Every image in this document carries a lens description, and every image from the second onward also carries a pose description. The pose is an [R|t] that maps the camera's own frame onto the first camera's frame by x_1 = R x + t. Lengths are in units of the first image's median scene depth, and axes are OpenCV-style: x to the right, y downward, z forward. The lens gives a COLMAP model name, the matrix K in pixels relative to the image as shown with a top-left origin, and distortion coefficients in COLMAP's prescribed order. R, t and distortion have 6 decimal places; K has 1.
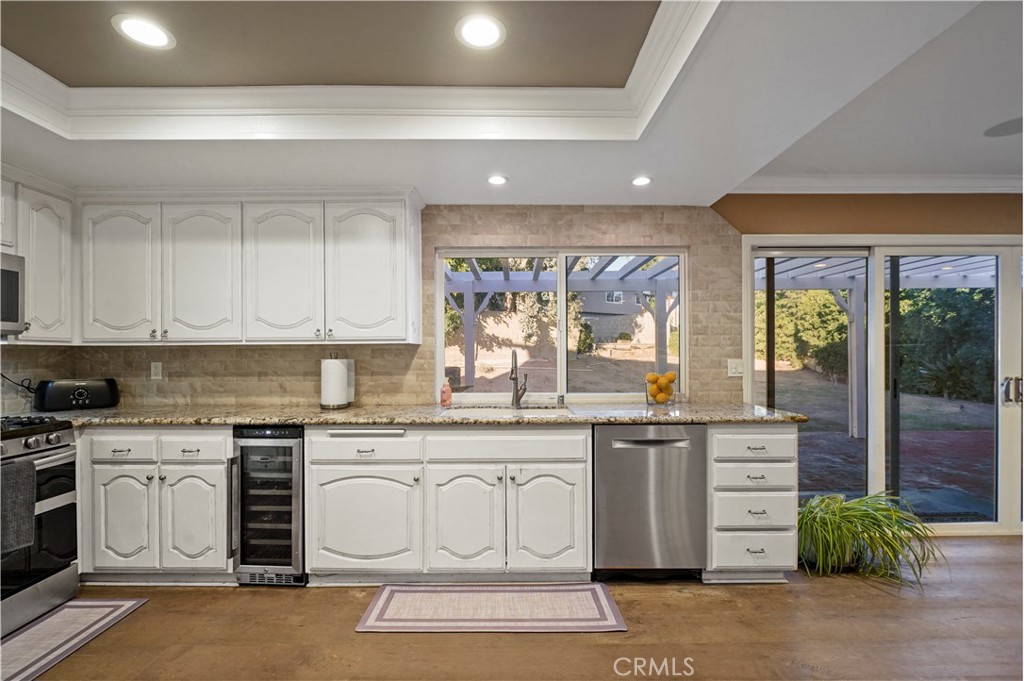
lens RADIAL K [[473.4, 0, 513.8], [0, 473.4, 349.7], [0, 0, 1]] dist [-0.011884, 0.000144]
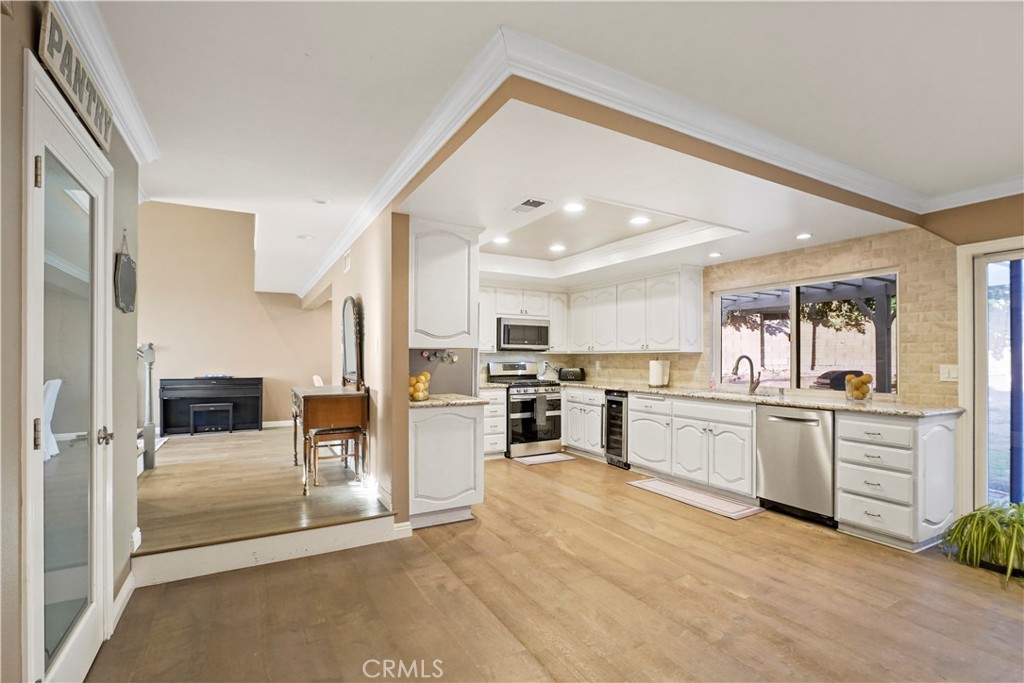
lens RADIAL K [[475.1, 0, 513.8], [0, 475.1, 344.8], [0, 0, 1]] dist [0.000626, 0.000484]
pose [[0.487203, -0.017957, -0.873104, 1.030398], [0.000537, 0.999795, -0.020263, -0.004501], [0.873289, 0.009403, 0.487112, -0.416963]]
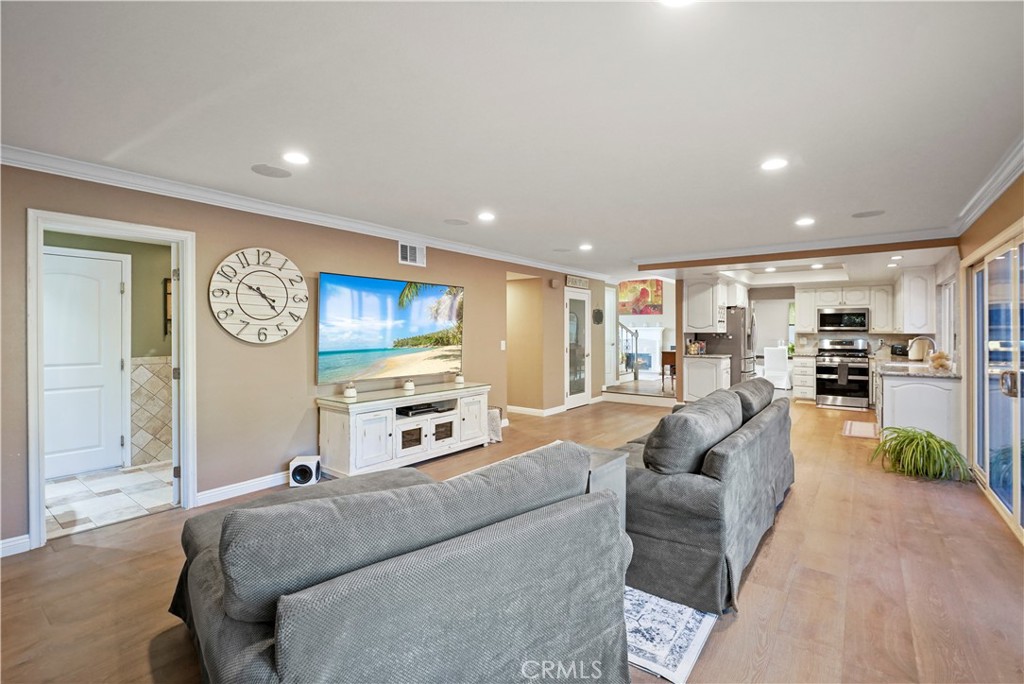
lens RADIAL K [[473.1, 0, 511.8], [0, 473.1, 330.1], [0, 0, 1]] dist [-0.018709, 0.000127]
pose [[-0.603920, 0.002306, -0.797042, 2.837921], [0.008284, 0.999960, -0.003383, -0.038738], [0.797002, -0.008646, -0.603915, 0.853936]]
